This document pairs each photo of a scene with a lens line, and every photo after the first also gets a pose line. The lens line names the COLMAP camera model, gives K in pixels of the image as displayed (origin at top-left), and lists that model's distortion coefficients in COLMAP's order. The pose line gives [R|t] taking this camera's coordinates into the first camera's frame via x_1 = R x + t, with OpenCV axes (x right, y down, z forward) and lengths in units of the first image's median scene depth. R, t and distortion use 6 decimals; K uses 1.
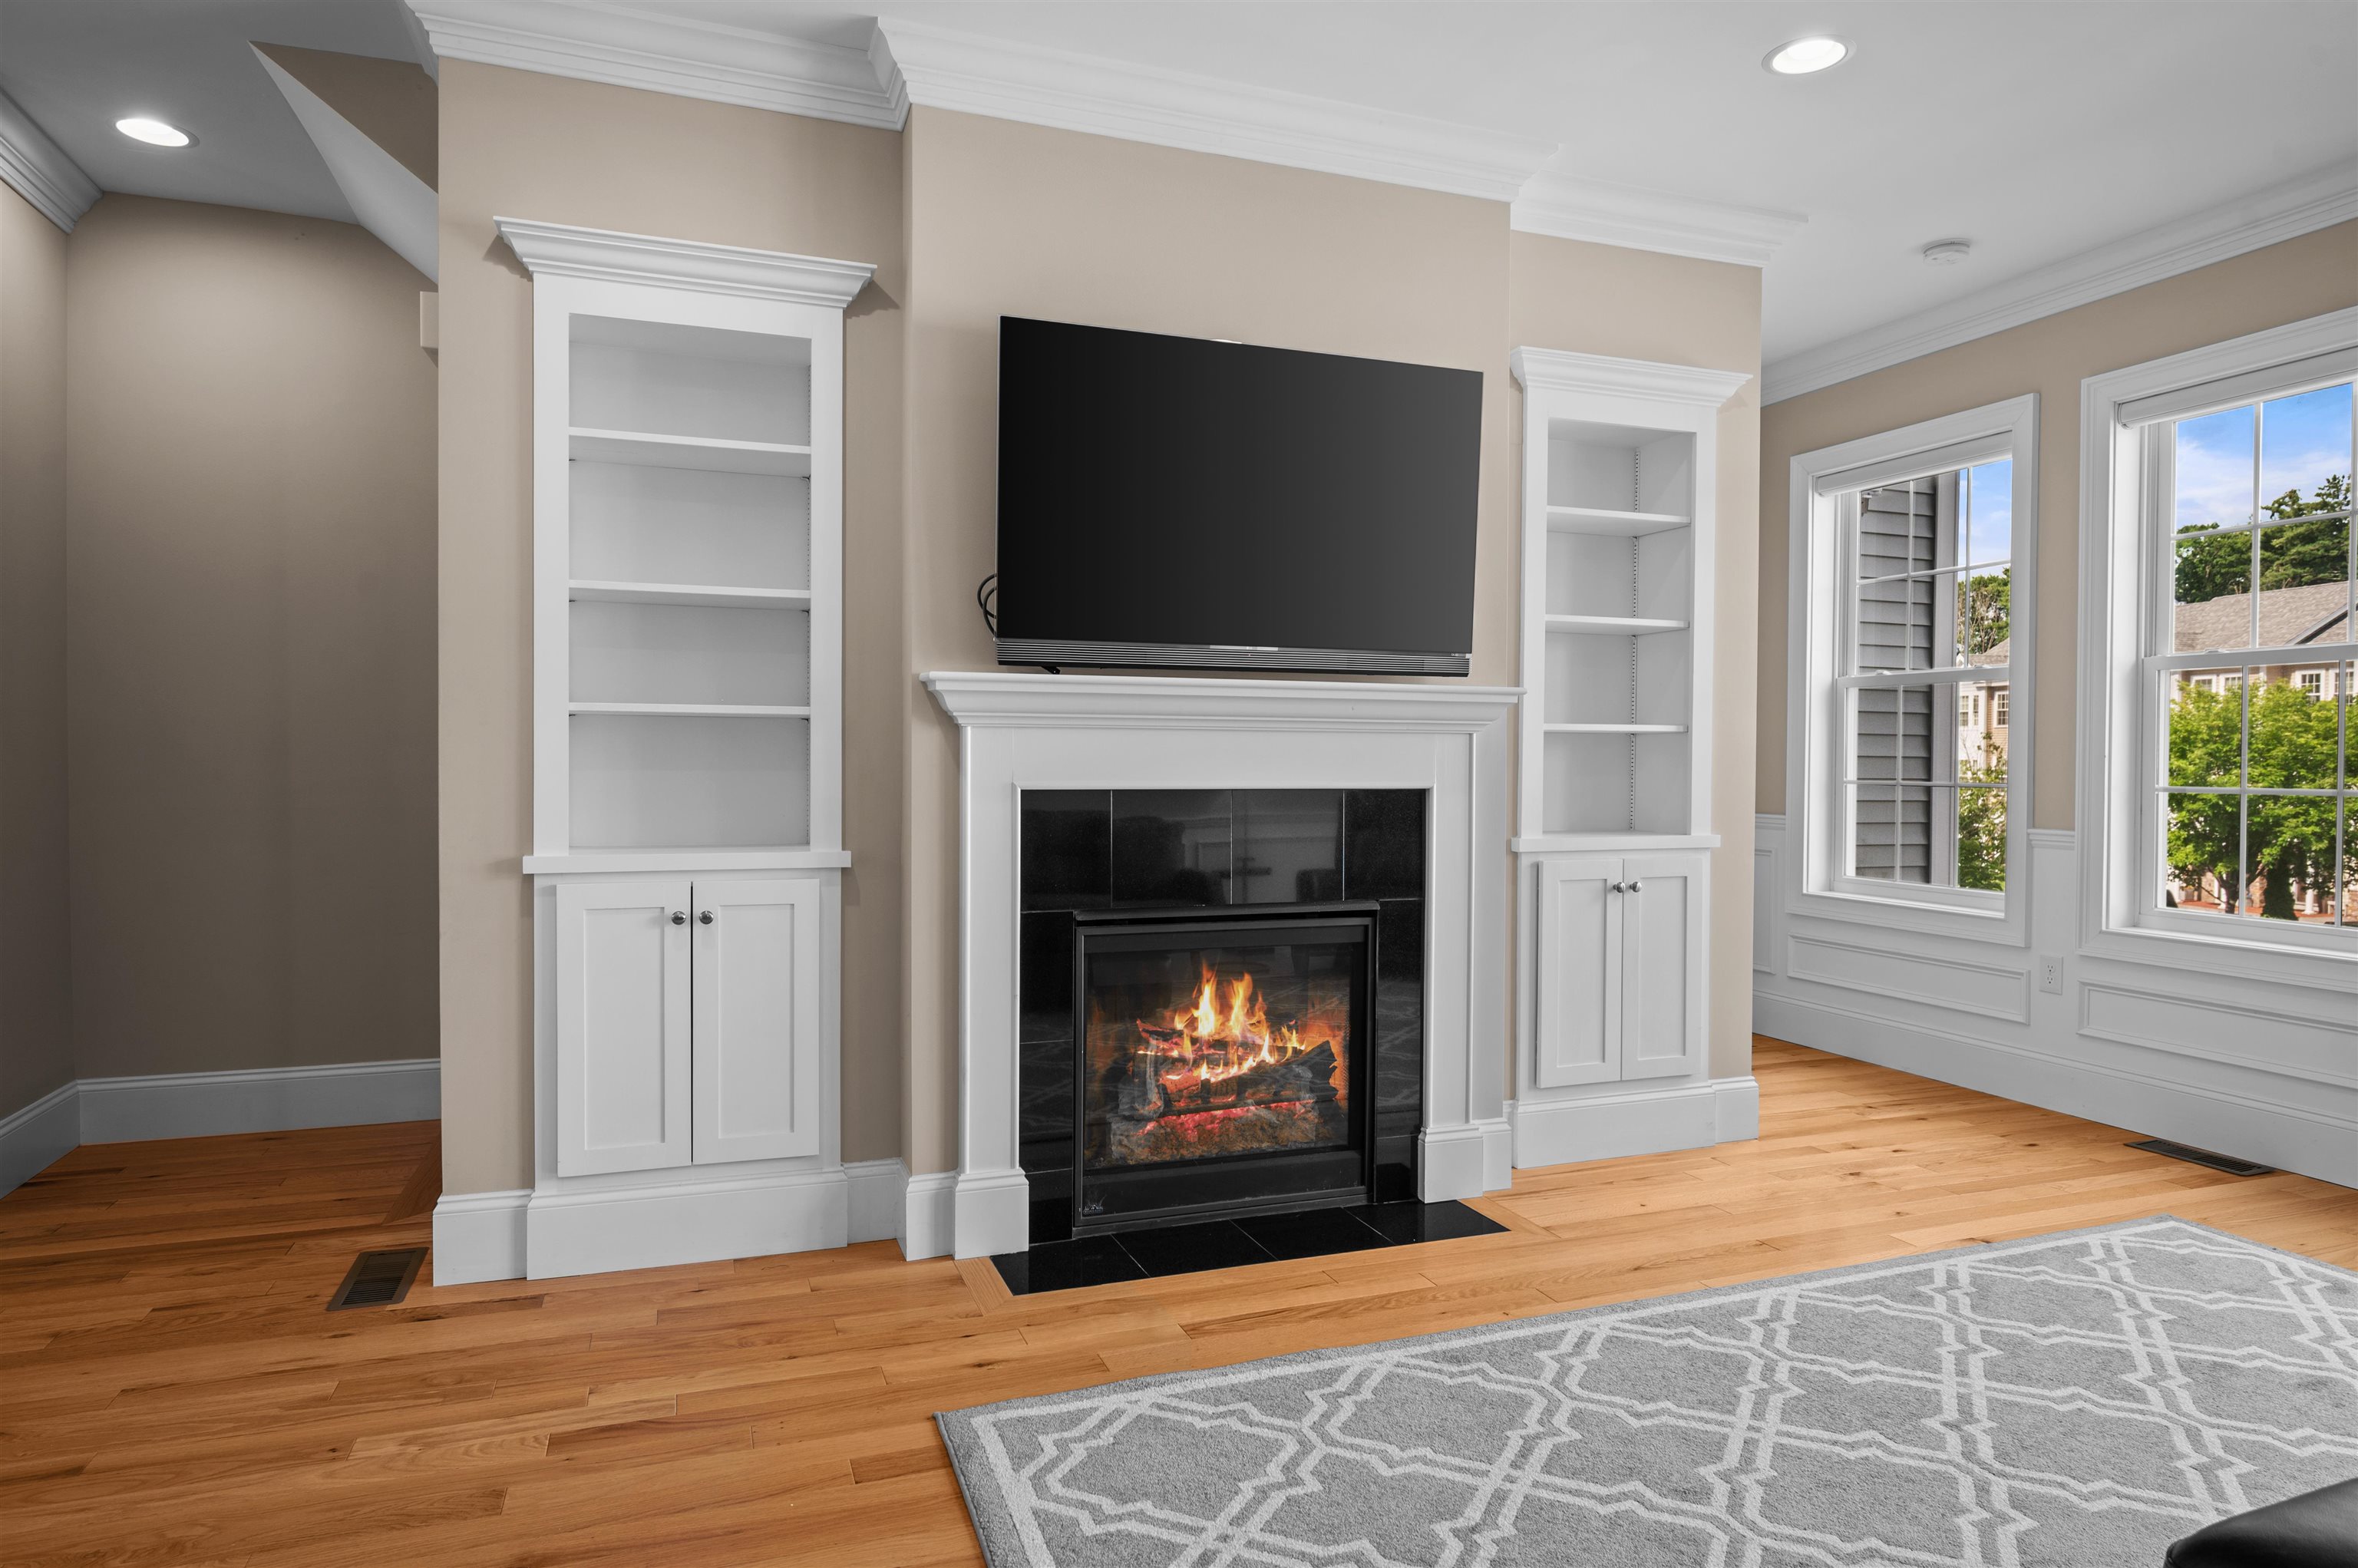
lens RADIAL K [[1387.0, 0, 1180.9], [0, 1387.0, 778.0], [0, 0, 1]] dist [-0.002482, 0.001185]
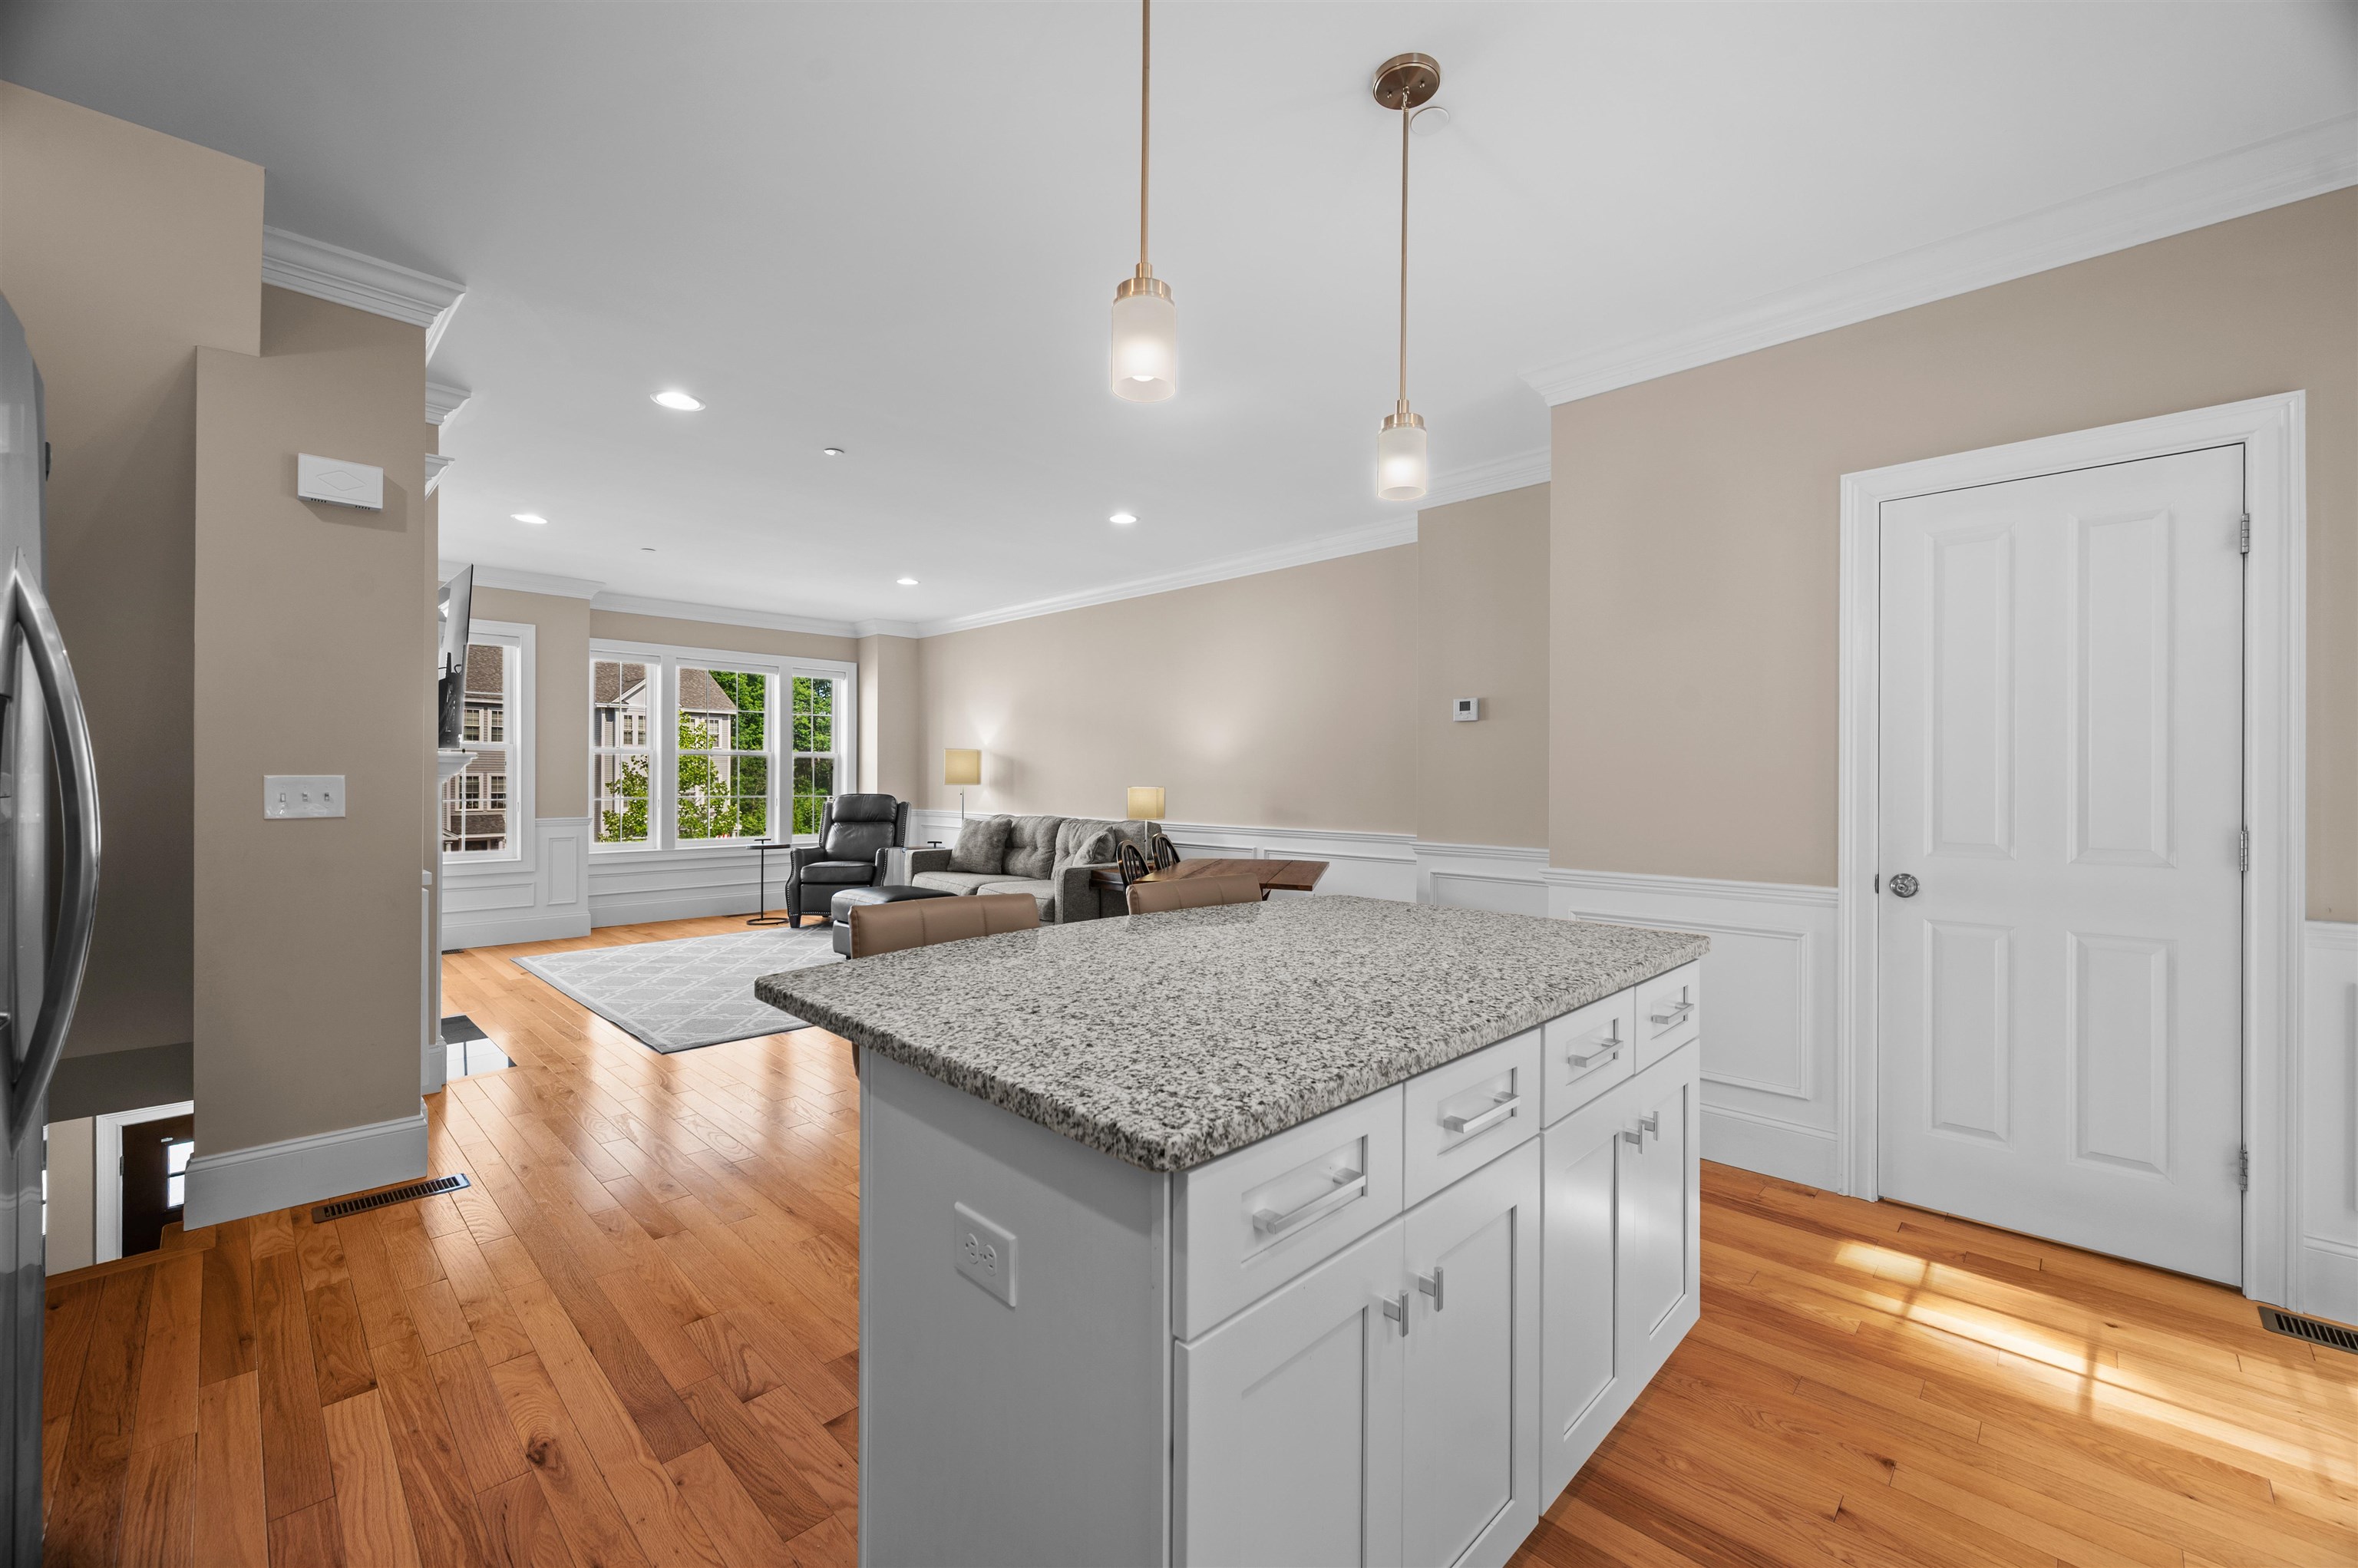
lens RADIAL K [[939.3, 0, 1188.0], [0, 939.3, 782.6], [0, 0, 1]] dist [-0.000687, -0.000401]
pose [[-0.431933, -0.011165, 0.901837, -1.656385], [0.008897, 0.999822, 0.016639, -0.049217], [-0.901862, 0.015210, -0.431756, 0.663695]]
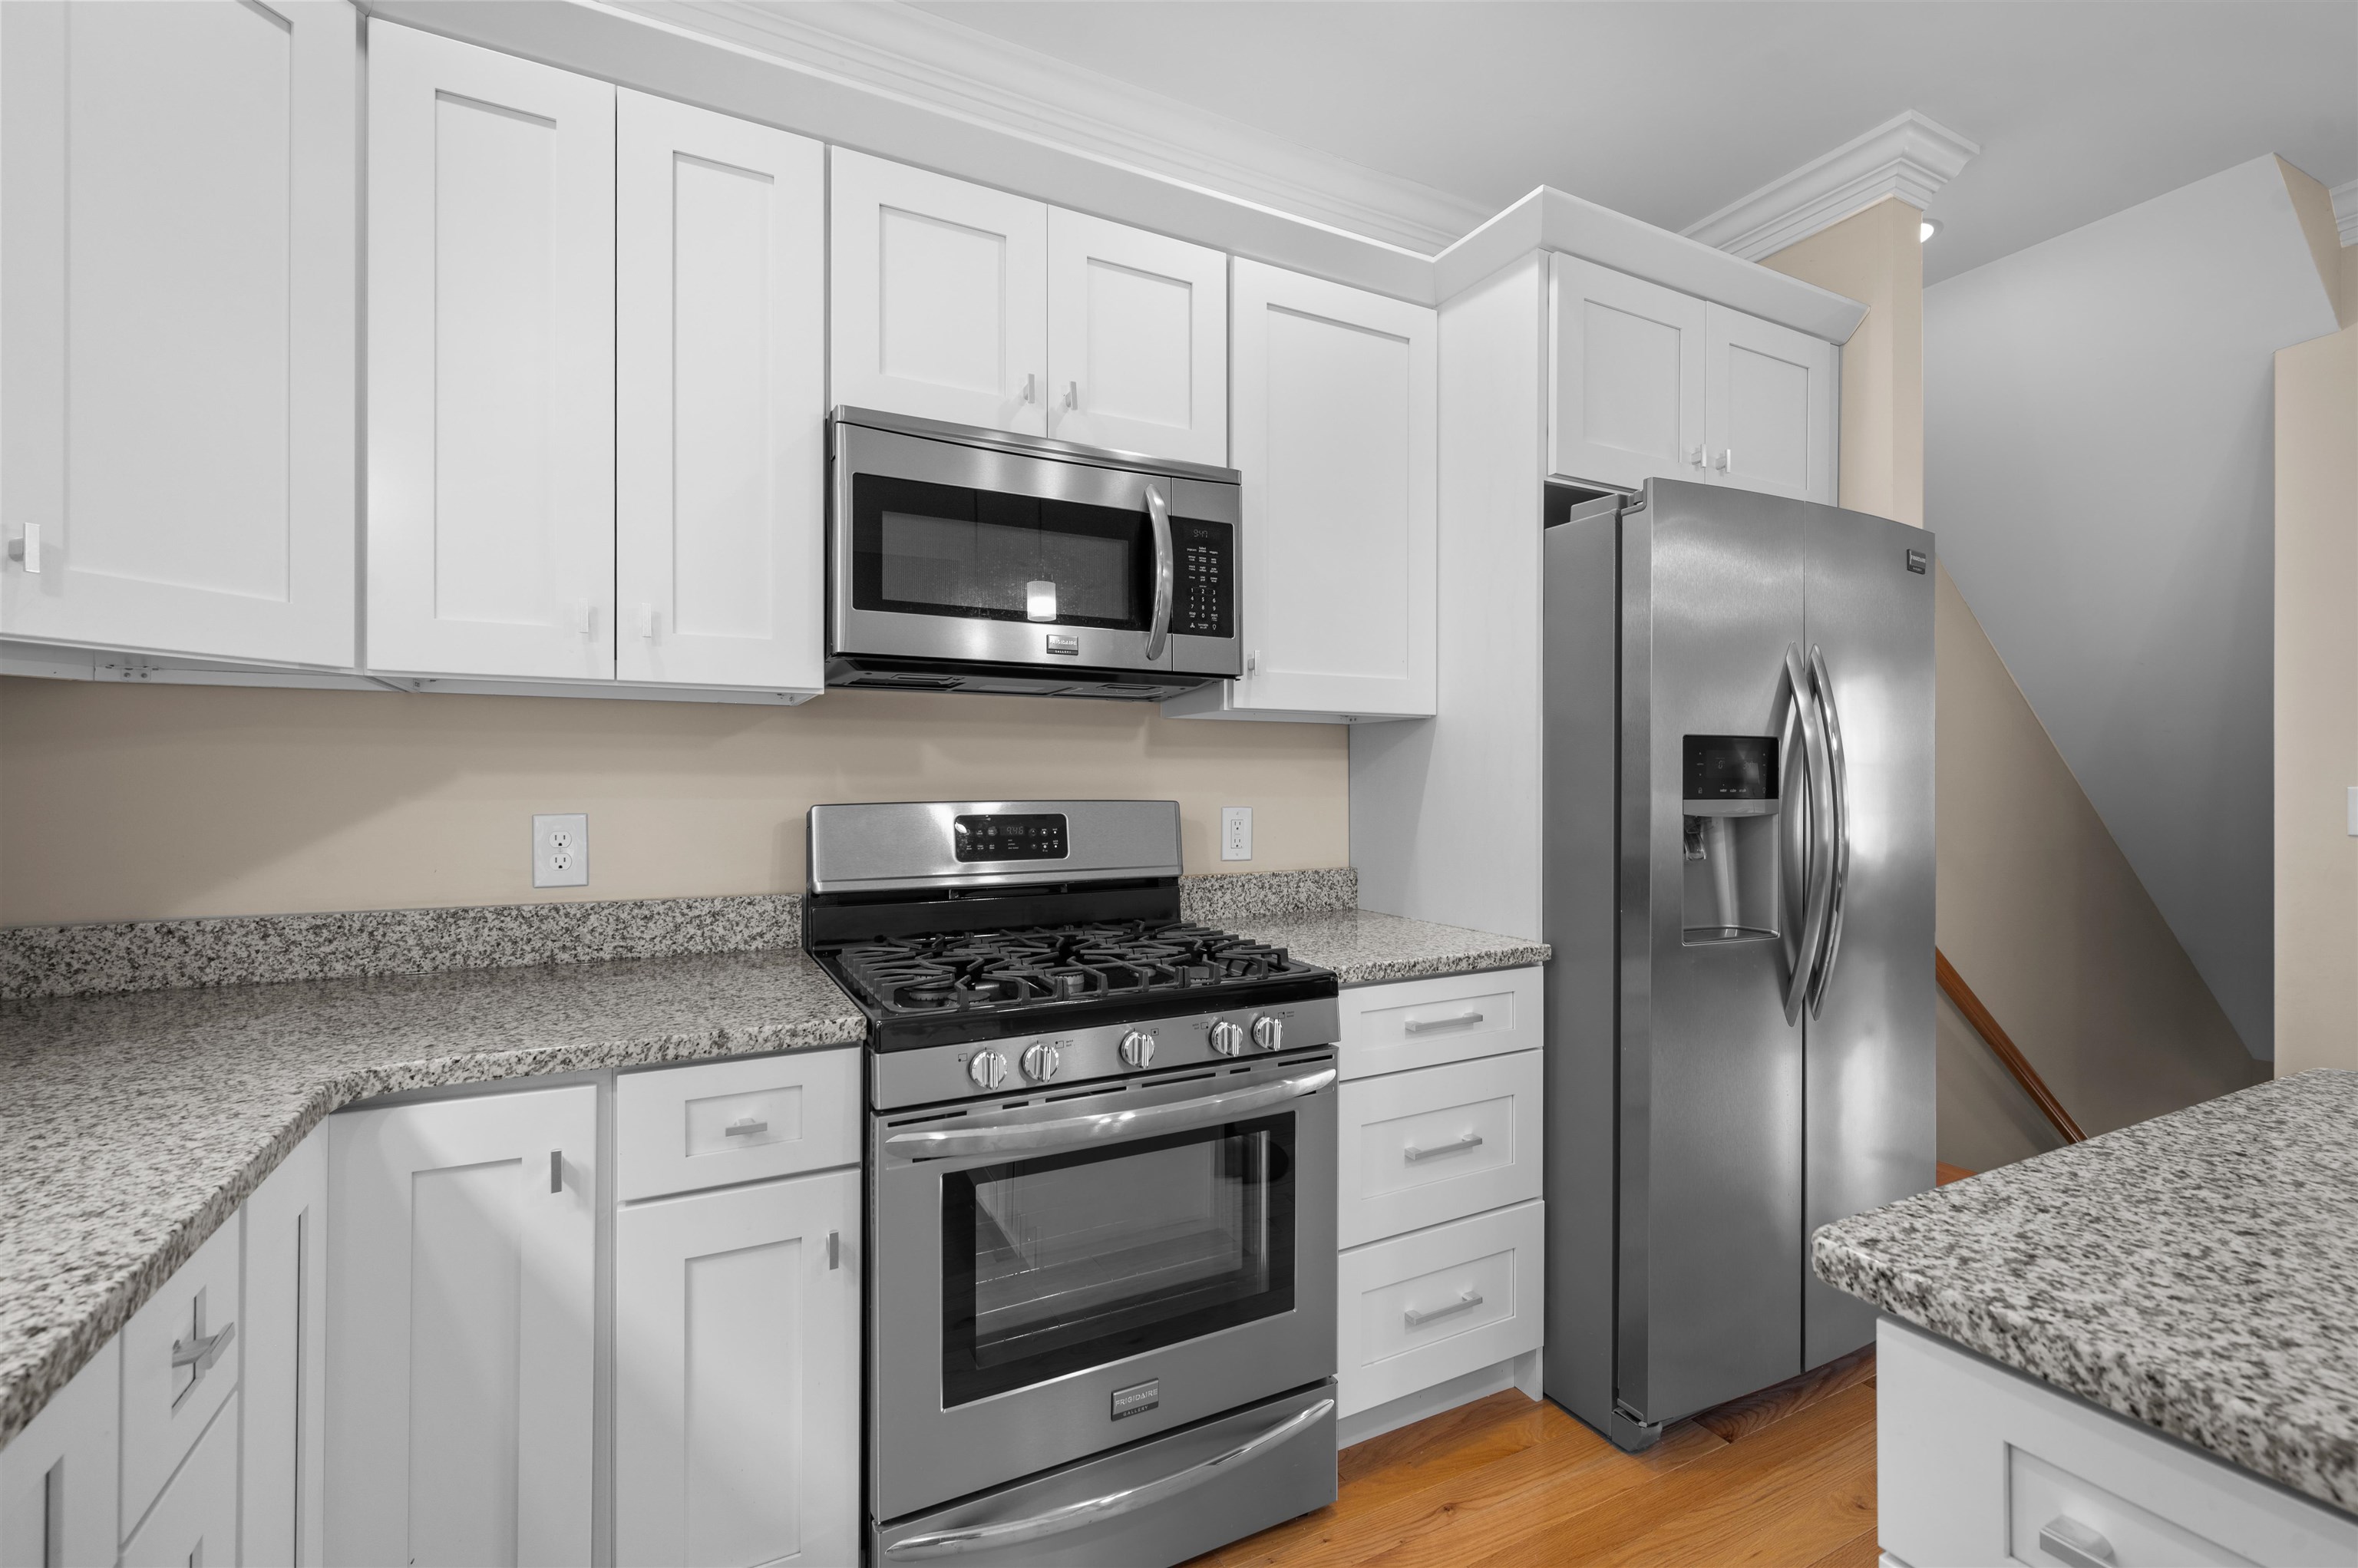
lens RADIAL K [[1048.0, 0, 1179.0], [0, 1048.0, 784.0], [0, 0, 1]] dist [0.000578, 0.000116]
pose [[0.991827, -0.004909, 0.127493, -1.585245], [0.006612, 0.999895, -0.012932, -0.043130], [-0.127416, 0.013670, 0.991755, 0.331704]]
